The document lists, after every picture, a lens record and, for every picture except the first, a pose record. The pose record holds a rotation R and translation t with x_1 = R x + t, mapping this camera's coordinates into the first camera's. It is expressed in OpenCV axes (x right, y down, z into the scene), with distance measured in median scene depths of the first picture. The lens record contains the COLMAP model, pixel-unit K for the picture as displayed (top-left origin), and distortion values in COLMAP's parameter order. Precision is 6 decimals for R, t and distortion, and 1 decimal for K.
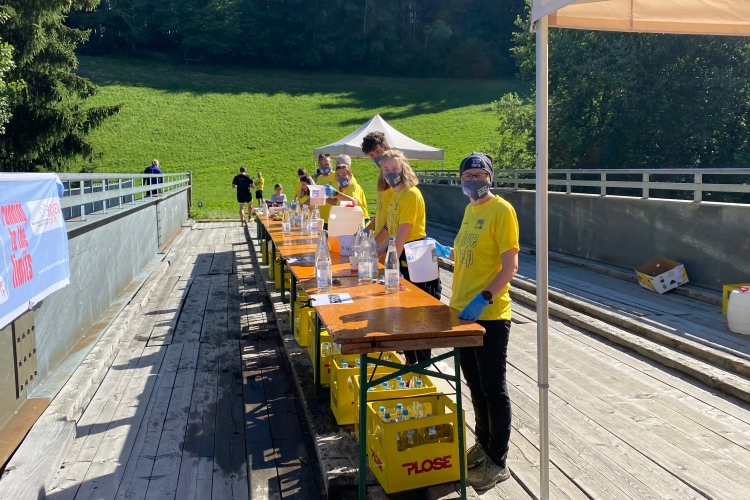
lens RADIAL K [[654.7, 0, 375.0], [0, 654.7, 250.0], [0, 0, 1]] dist [0.004315, -0.000376]
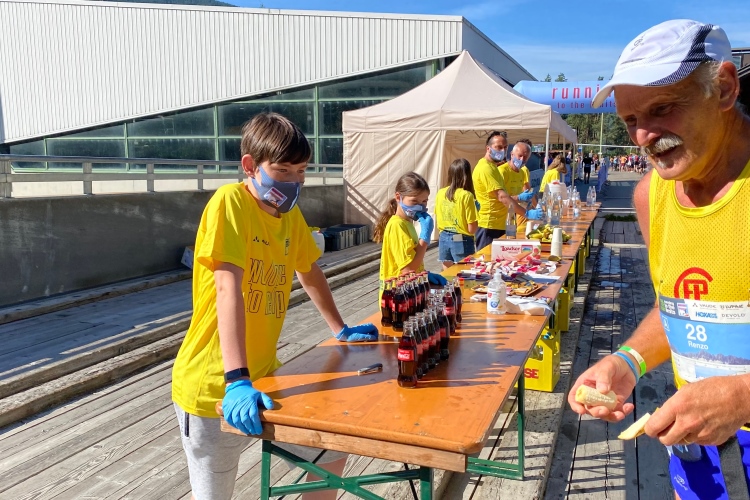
lens RADIAL K [[654.7, 0, 375.0], [0, 654.7, 250.0], [0, 0, 1]] dist [0.004315, -0.000376]
pose [[-0.840672, -0.067077, 0.537375, -0.289141], [0.061237, 0.974161, 0.217396, -0.152748], [-0.538072, 0.215666, -0.814842, 1.364275]]
